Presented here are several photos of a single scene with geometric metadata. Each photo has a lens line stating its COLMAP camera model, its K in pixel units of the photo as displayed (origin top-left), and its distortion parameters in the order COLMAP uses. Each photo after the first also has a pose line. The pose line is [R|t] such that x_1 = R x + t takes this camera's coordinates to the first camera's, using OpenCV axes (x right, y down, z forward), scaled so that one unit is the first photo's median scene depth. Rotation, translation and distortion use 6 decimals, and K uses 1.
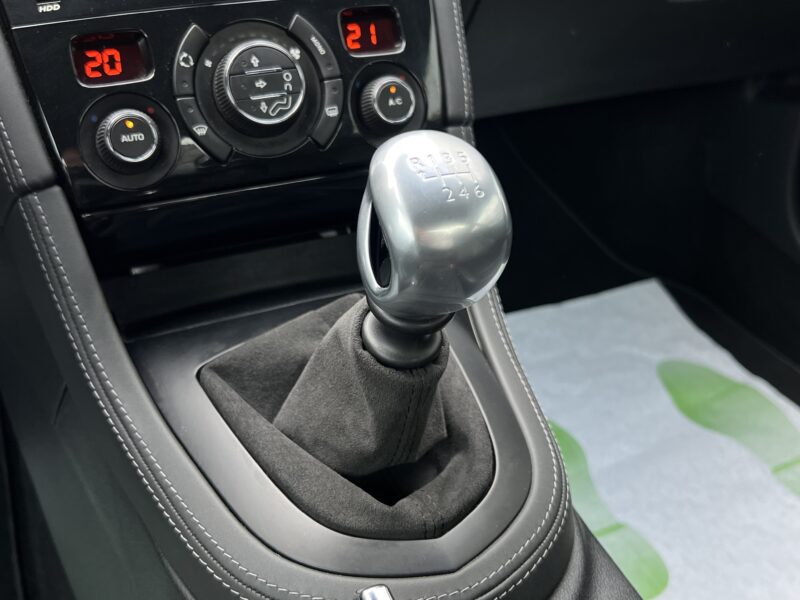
lens RADIAL K [[907.7, 0, 396.5], [0, 907.7, 302.2], [0, 0, 1]] dist [0.032273, 0.000000]
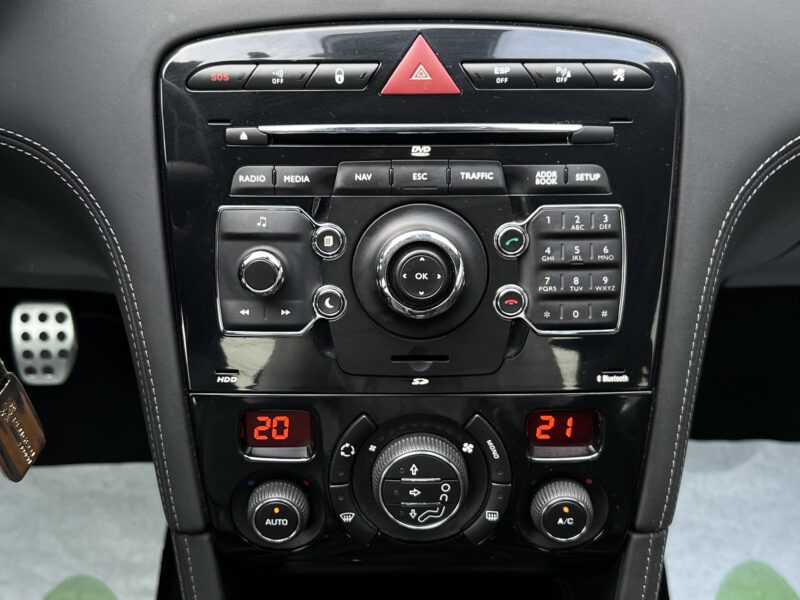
lens RADIAL K [[1057.3, 0, 400.1], [0, 1057.3, 313.6], [0, 0, 1]] dist [0.079202, 0.000000]
pose [[0.905192, 0.293895, -0.307008, 0.122144], [-0.209964, 0.937295, 0.278196, -0.724003], [0.369518, -0.187360, 0.910139, 0.024198]]
